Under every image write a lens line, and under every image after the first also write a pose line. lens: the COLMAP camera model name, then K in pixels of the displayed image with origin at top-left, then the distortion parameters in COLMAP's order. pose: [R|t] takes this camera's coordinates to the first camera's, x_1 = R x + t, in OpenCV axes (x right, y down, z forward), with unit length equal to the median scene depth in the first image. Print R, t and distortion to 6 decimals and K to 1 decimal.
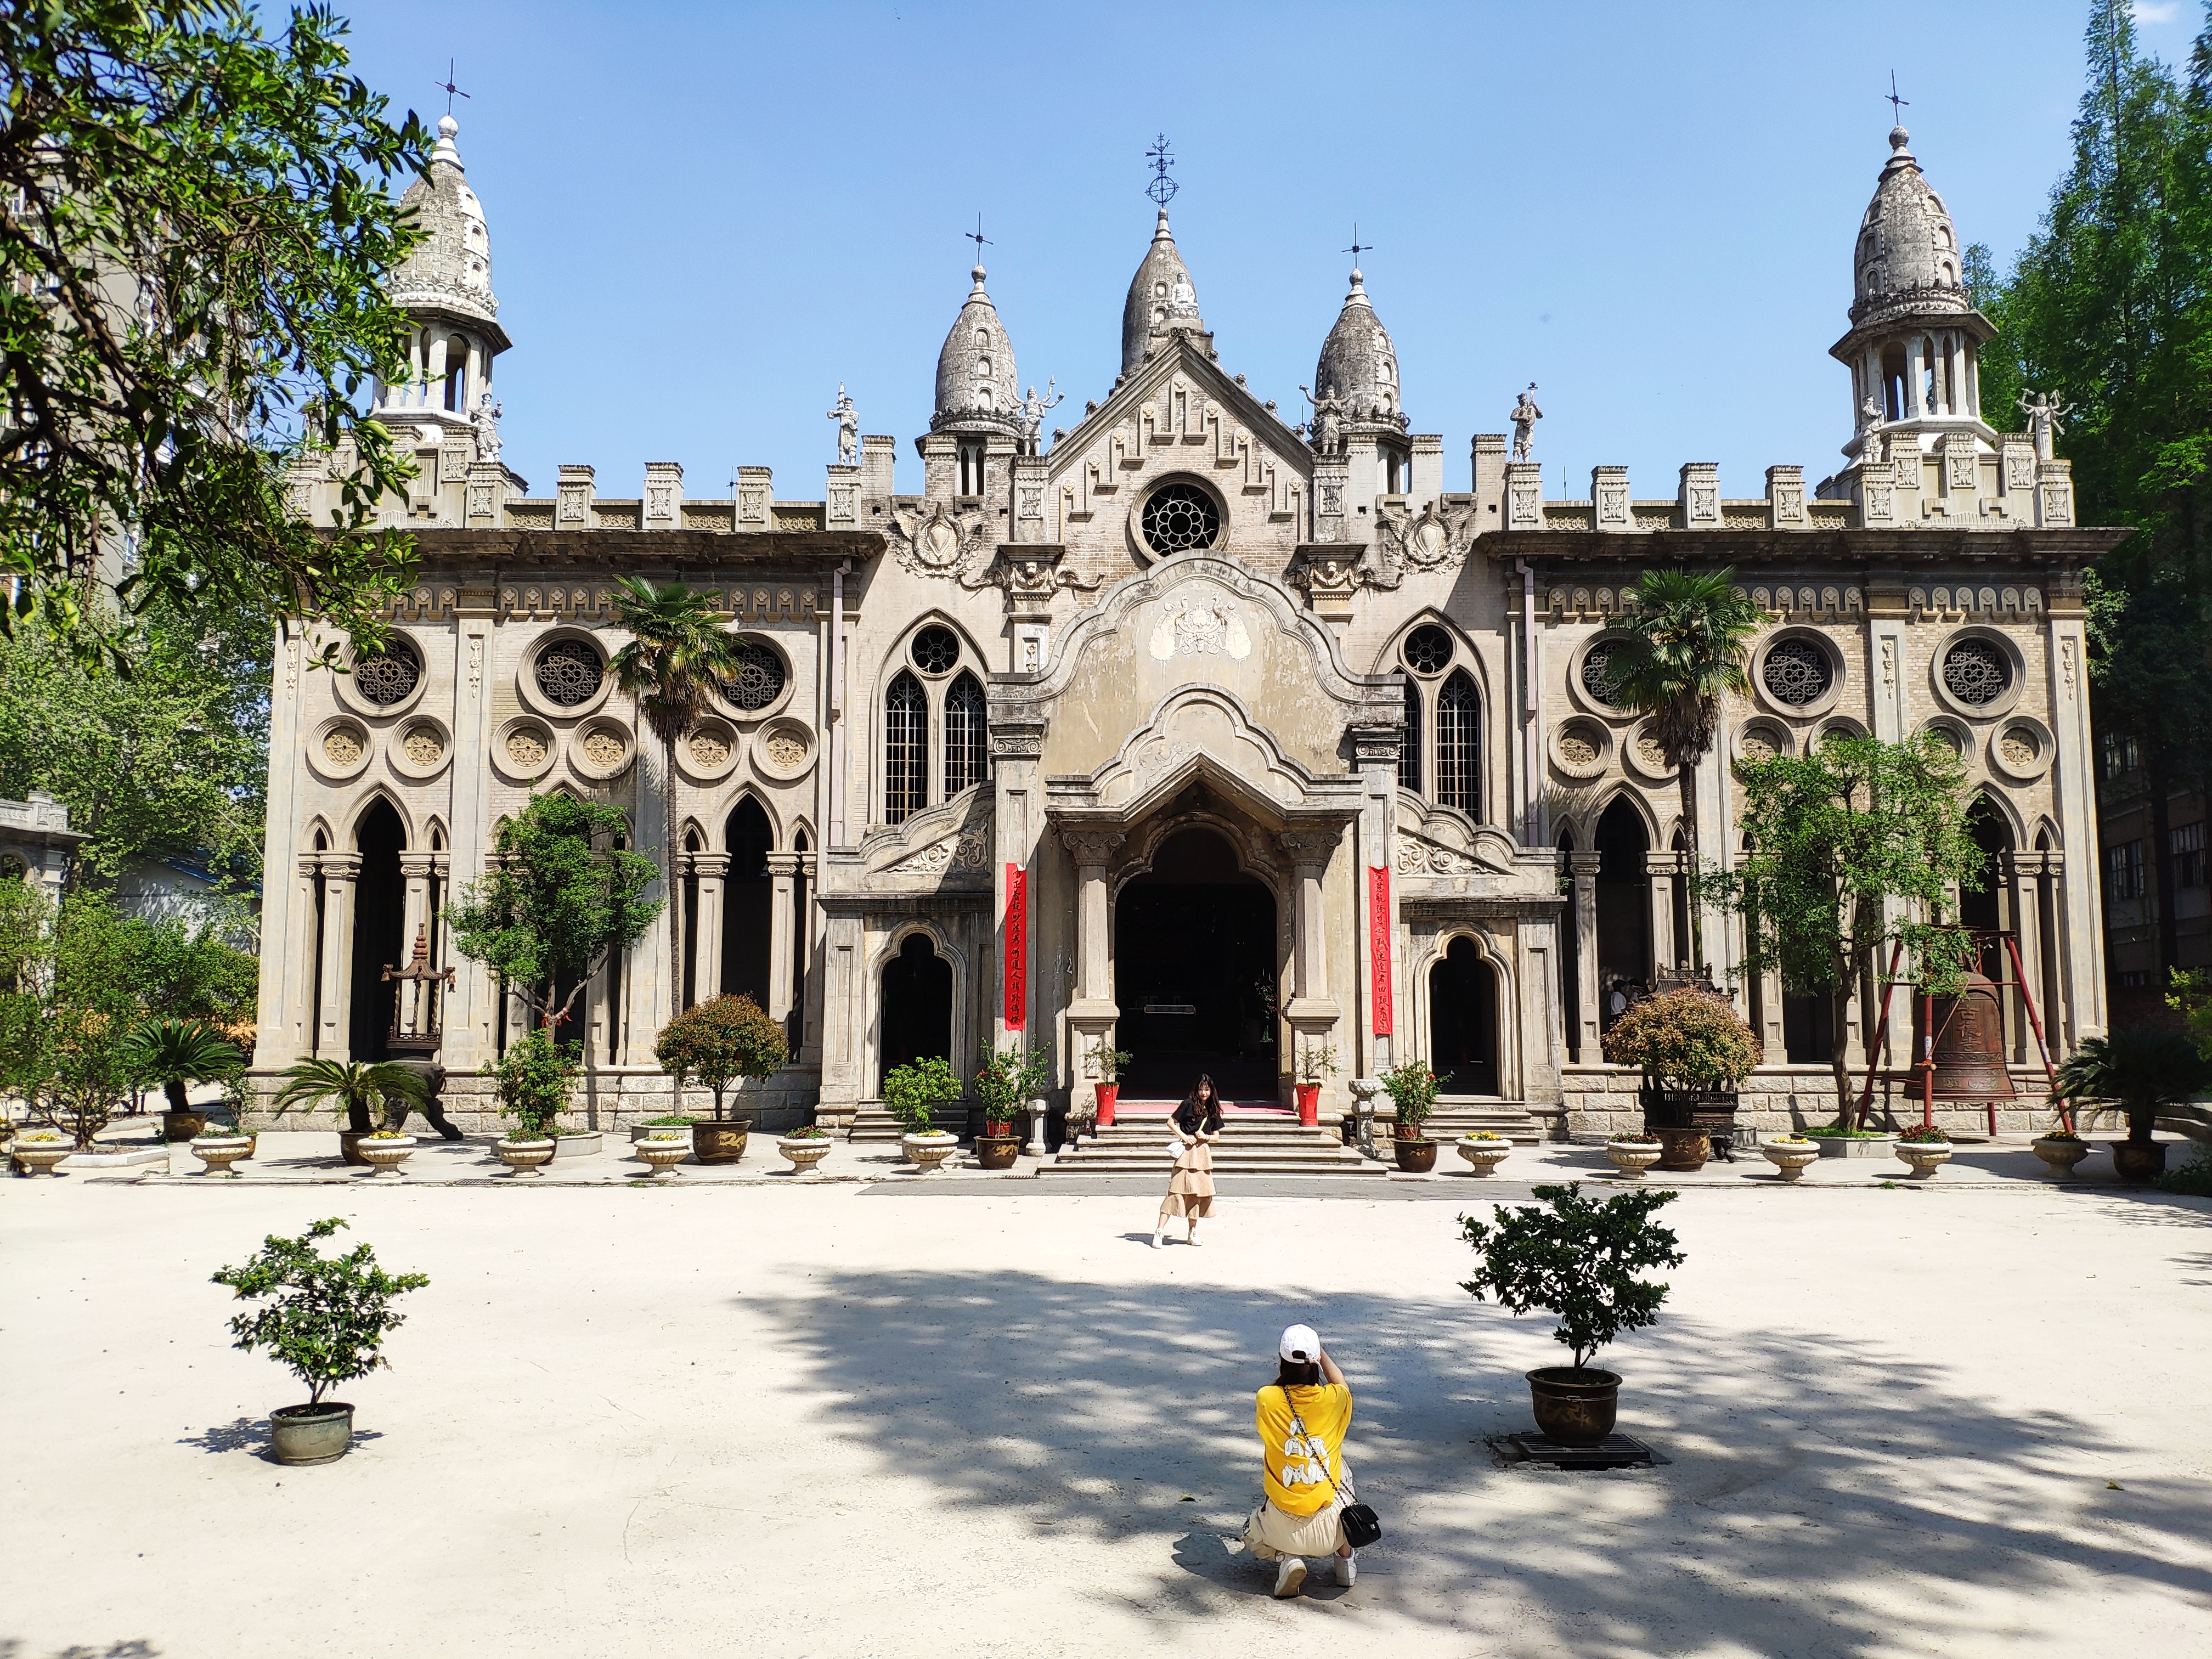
lens RADIAL K [[1734.0, 0, 1083.9], [0, 1734.0, 825.6], [0, 0, 1]] dist [0.094035, -0.173411]
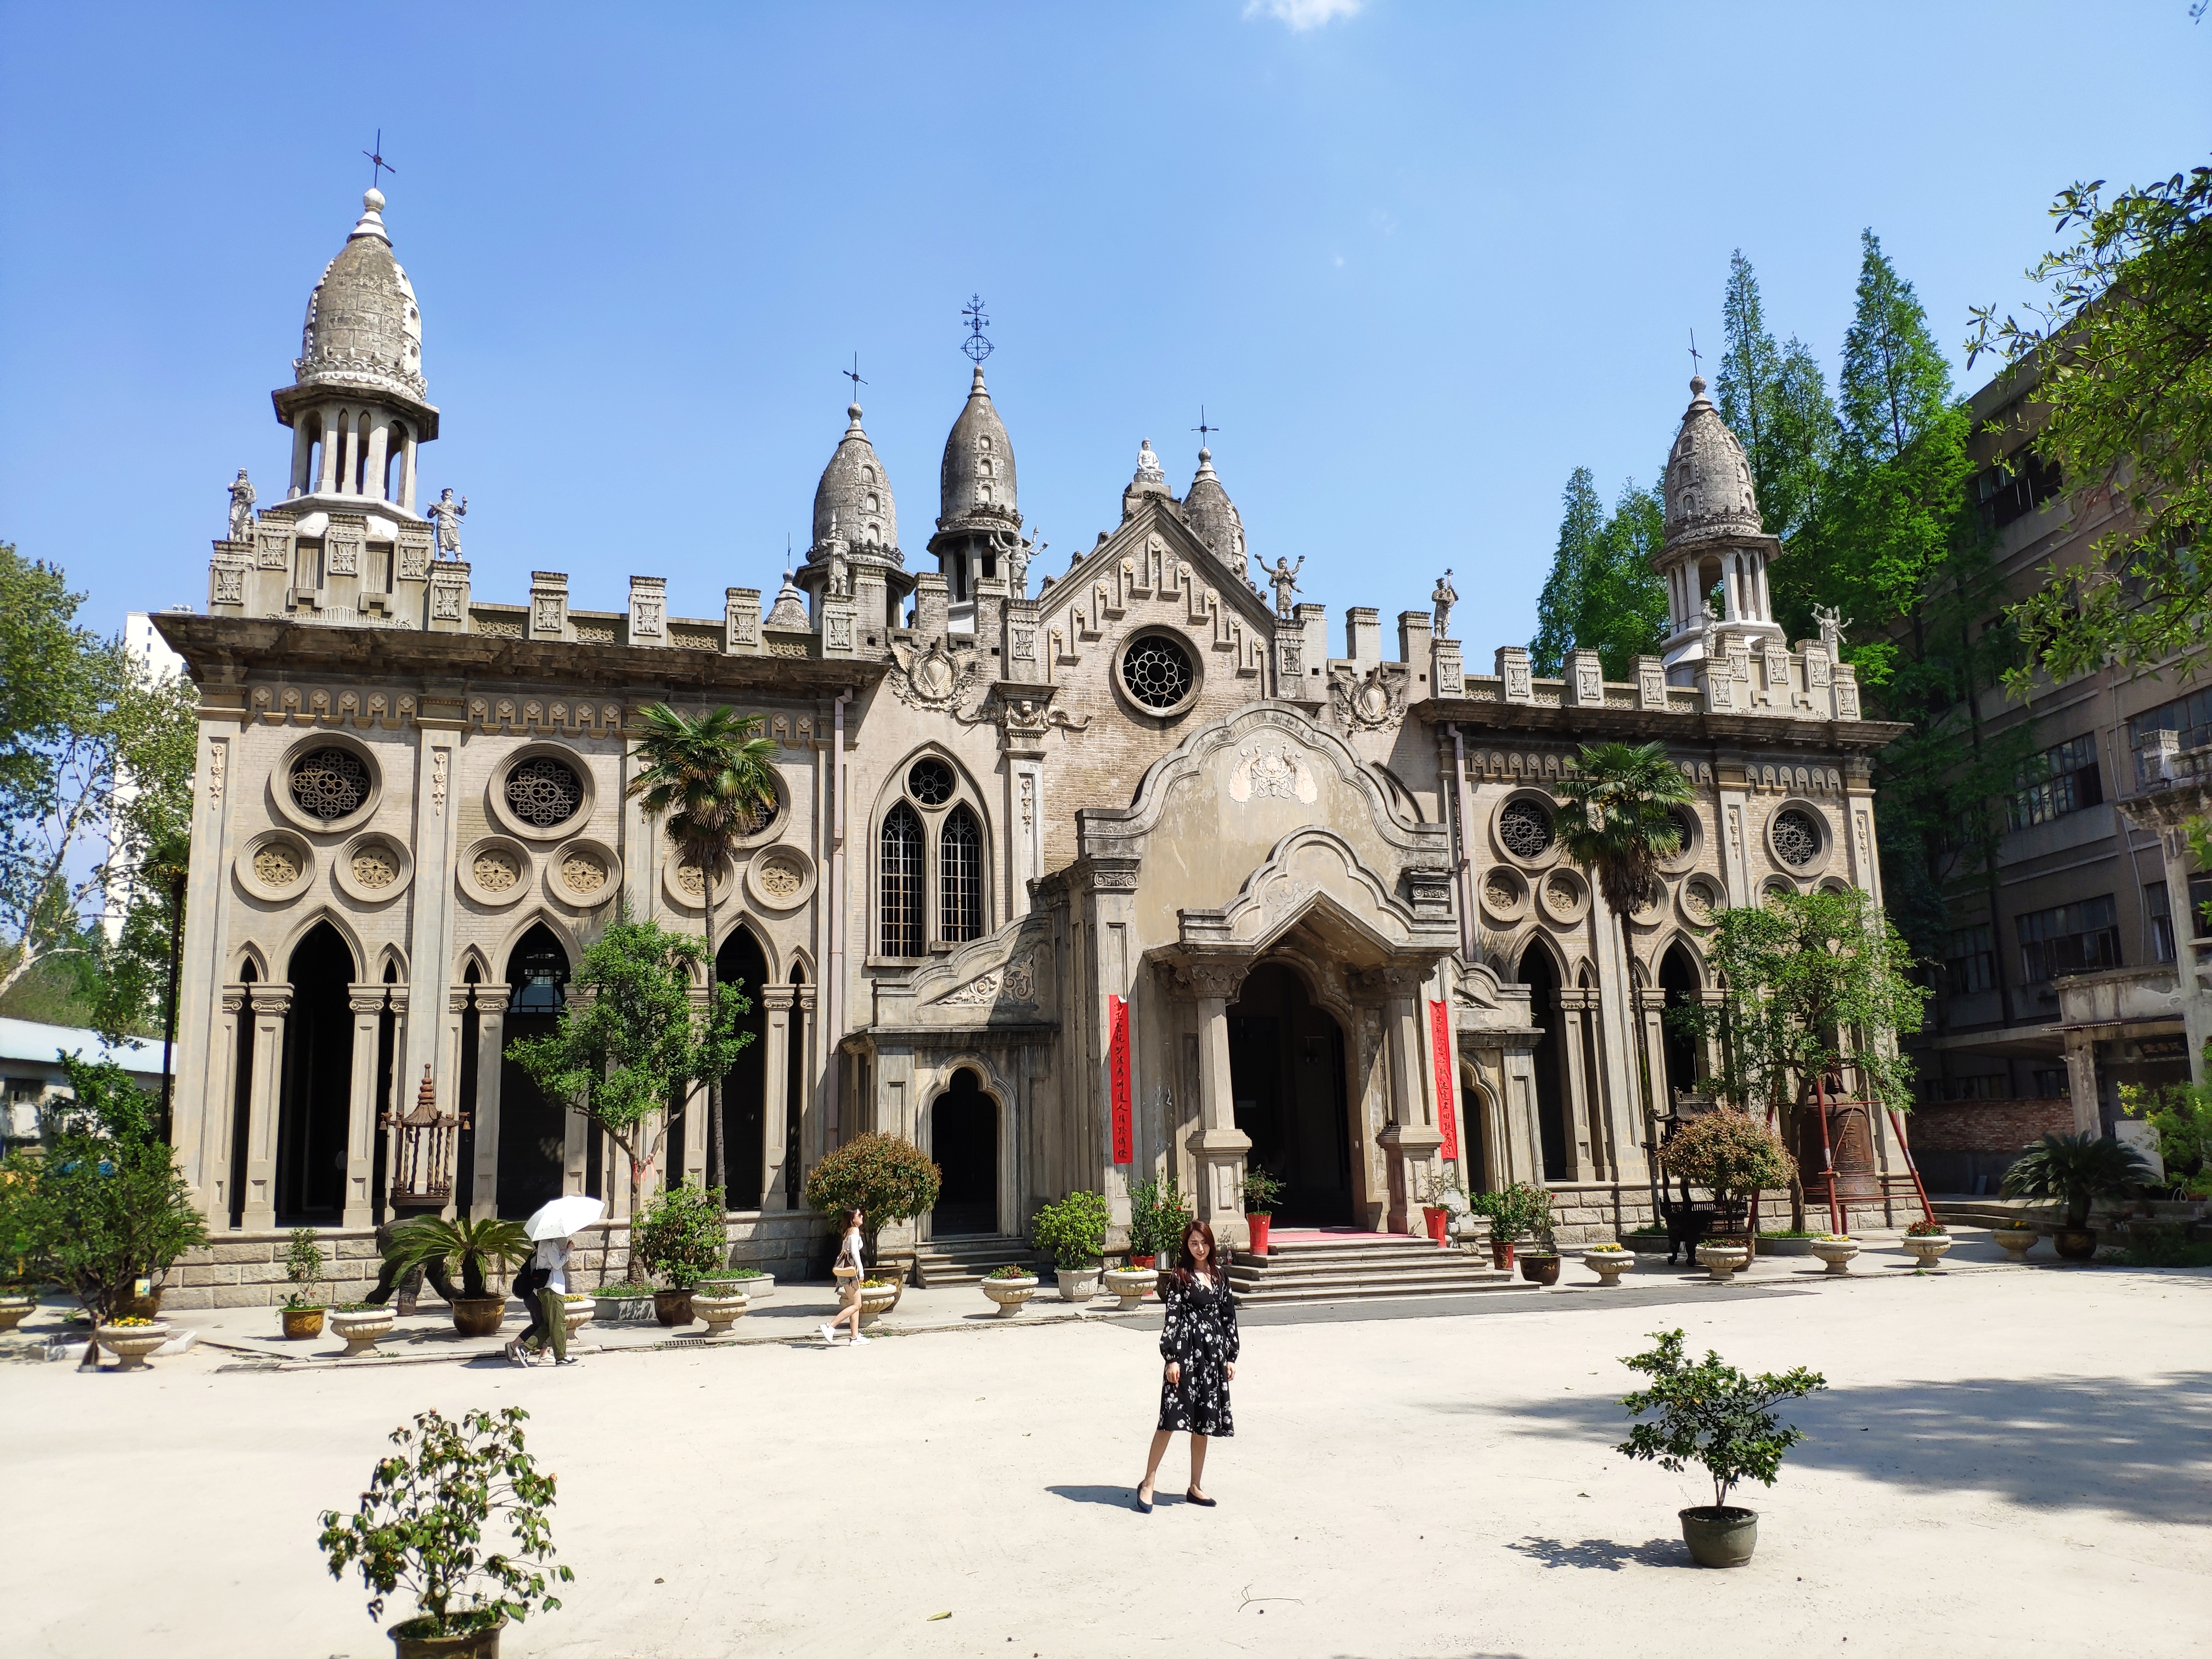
lens RADIAL K [[1734.0, 0, 1091.6], [0, 1734.0, 831.4], [0, 0, 1]] dist [0.094035, -0.173411]
pose [[0.947845, 0.032293, 0.317092, -0.314171], [-0.008129, 0.996980, -0.077235, 0.003197], [-0.318628, 0.070629, 0.945245, 0.028631]]
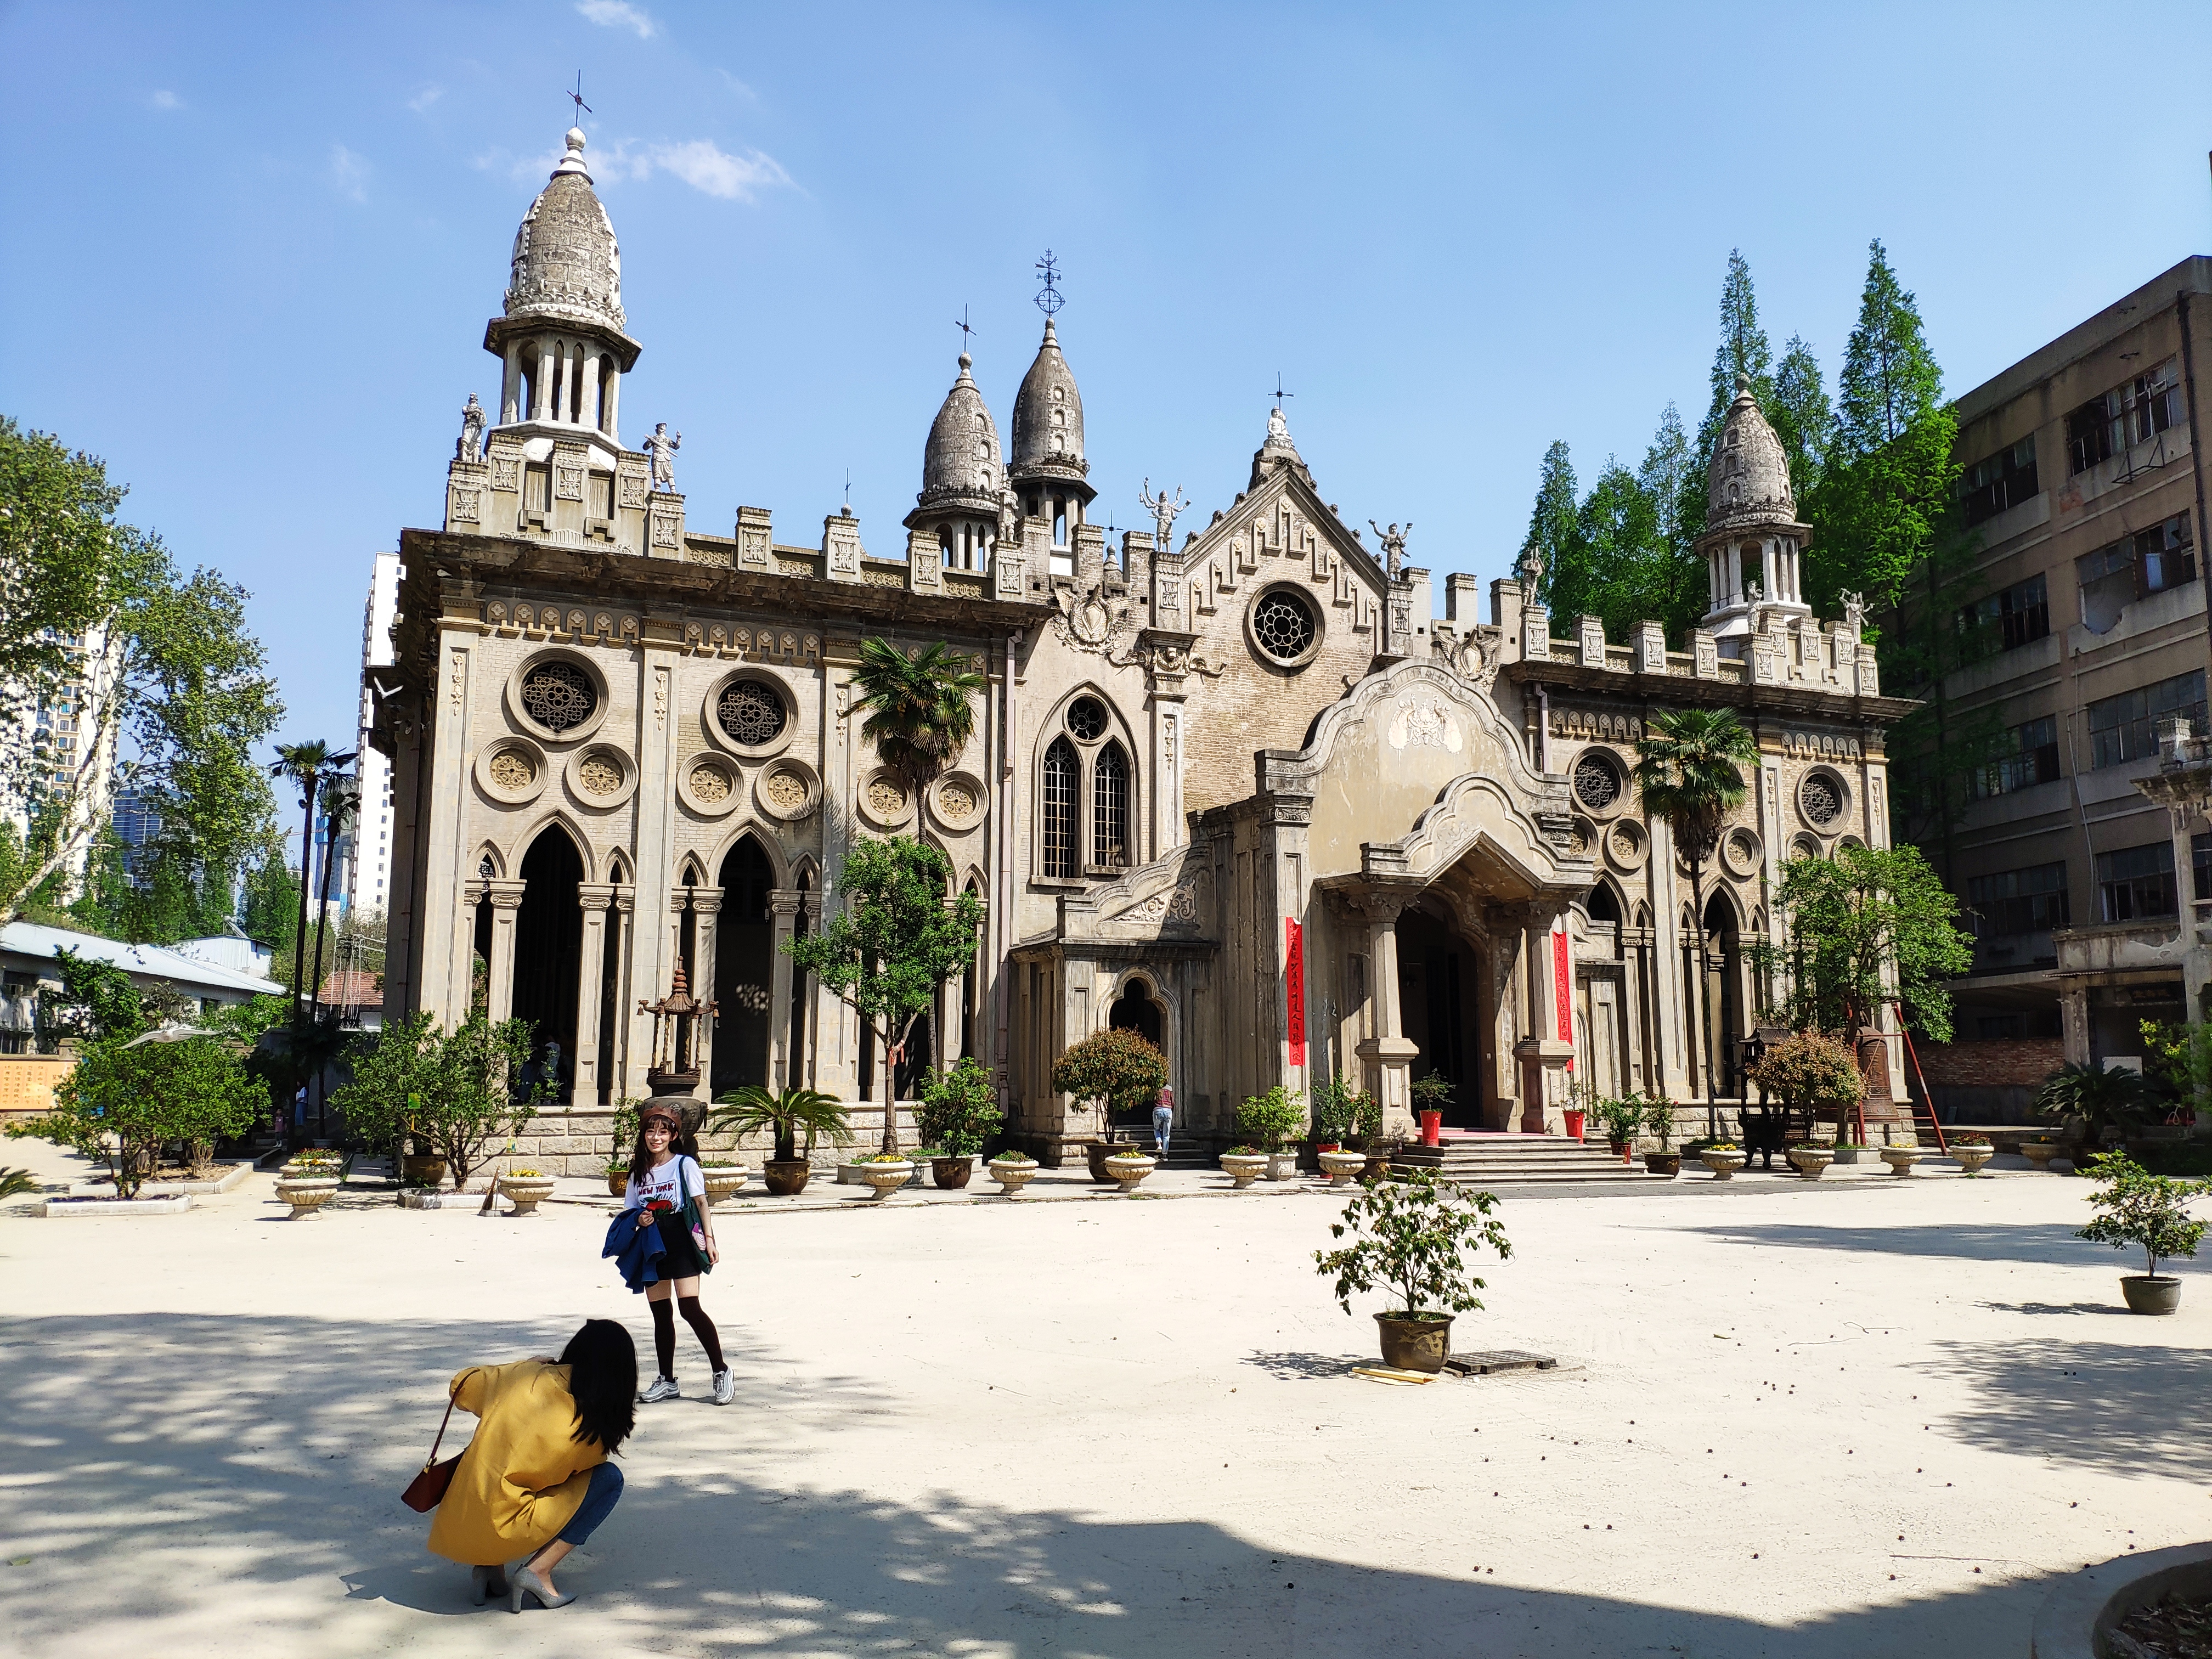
lens RADIAL K [[1734.0, 0, 1091.8], [0, 1734.0, 842.2], [0, 0, 1]] dist [0.094035, -0.173411]
pose [[0.917627, 0.053570, 0.393815, -0.506813], [-0.042005, 0.998397, -0.037932, 0.017112], [-0.395216, 0.018265, 0.918407, 0.002724]]
